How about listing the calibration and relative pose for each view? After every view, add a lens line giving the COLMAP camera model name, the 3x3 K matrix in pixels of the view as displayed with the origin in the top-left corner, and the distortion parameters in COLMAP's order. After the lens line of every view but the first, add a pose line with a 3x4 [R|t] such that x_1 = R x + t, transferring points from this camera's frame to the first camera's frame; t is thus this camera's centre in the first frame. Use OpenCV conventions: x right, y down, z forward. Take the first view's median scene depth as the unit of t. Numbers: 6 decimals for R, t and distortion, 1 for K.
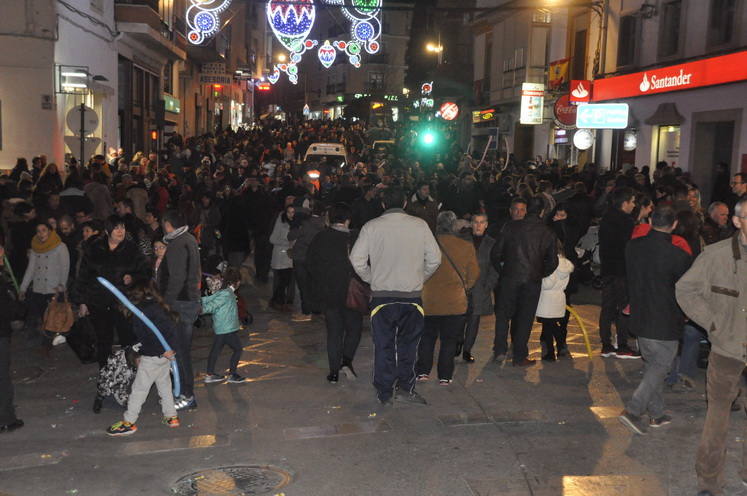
lens RADIAL K [[1064.2, 0, 373.5], [0, 1064.2, 248.0], [0, 0, 1]] dist [0.185621, 0.024534]
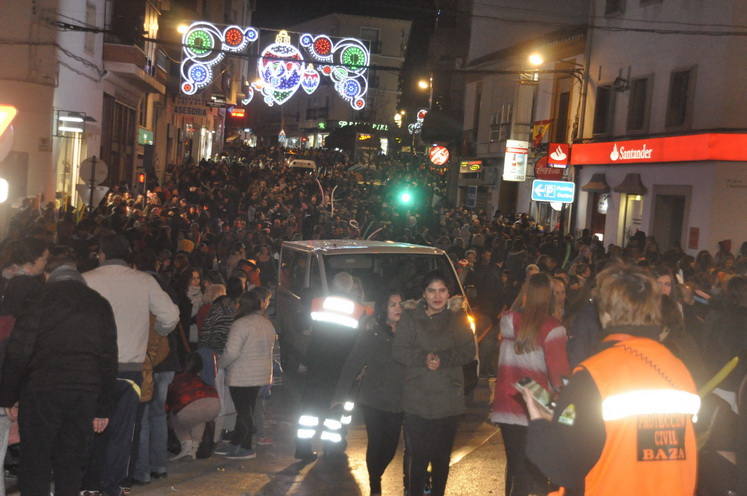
lens RADIAL K [[1415.9, 0, 373.5], [0, 1415.9, 248.0], [0, 0, 1]] dist [0.295827, 0.156899]
pose [[0.998912, 0.045073, 0.011994, 0.003173], [-0.044598, 0.998310, -0.037264, 0.002121], [-0.013654, 0.036689, 0.999233, -0.334544]]
